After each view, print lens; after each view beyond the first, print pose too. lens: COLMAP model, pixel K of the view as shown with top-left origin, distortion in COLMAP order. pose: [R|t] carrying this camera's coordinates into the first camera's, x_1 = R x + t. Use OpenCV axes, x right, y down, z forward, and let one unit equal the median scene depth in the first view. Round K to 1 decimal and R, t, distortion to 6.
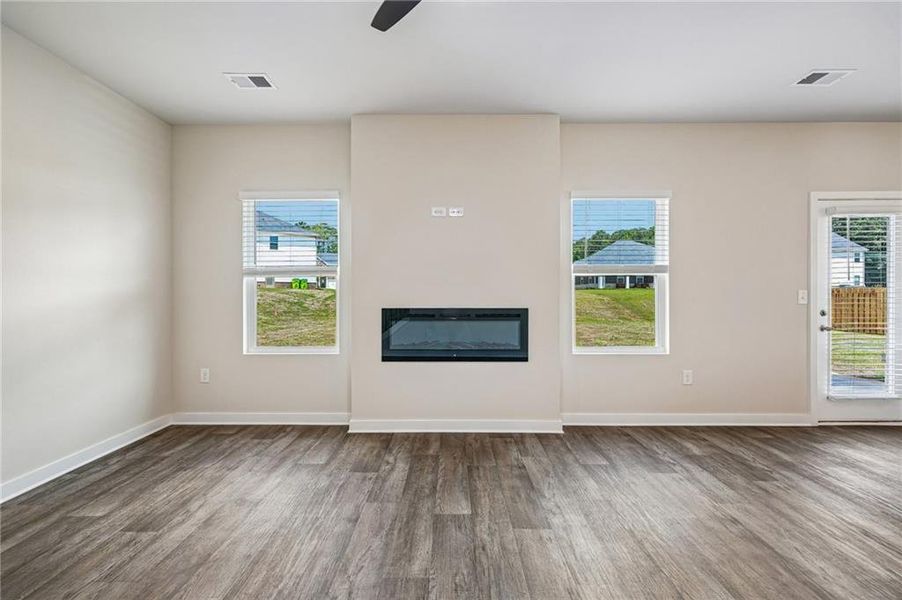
lens RADIAL K [[358.8, 0, 462.7], [0, 358.8, 295.7], [0, 0, 1]] dist [-0.000128, 0.000100]
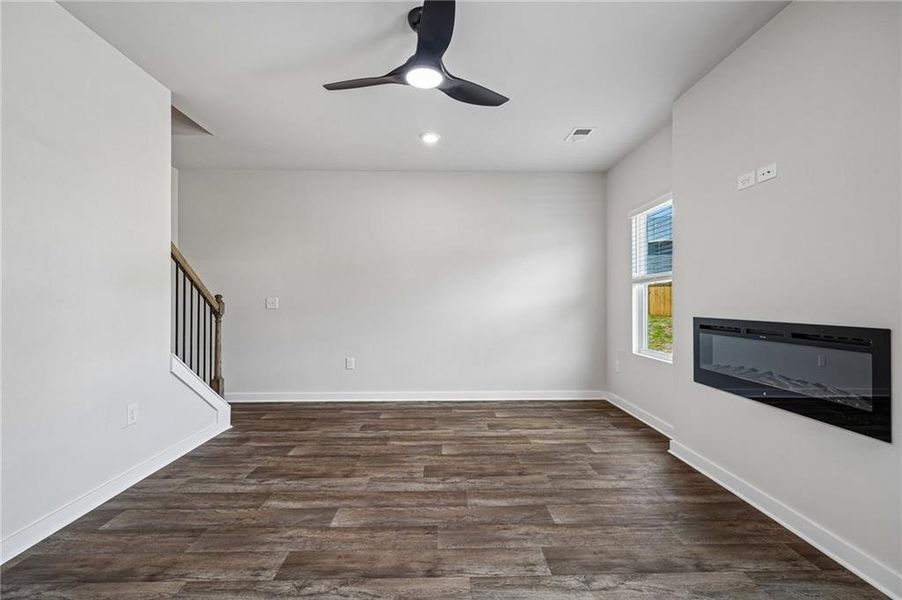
lens RADIAL K [[390.1, 0, 451.0], [0, 390.1, 300.0], [0, 0, 1]] dist [-0.000779, -0.000288]
pose [[0.052934, -0.002310, -0.998595, 0.650721], [-0.003953, 0.999989, -0.002523, 0.000196], [0.998590, 0.004081, 0.052925, 0.394347]]
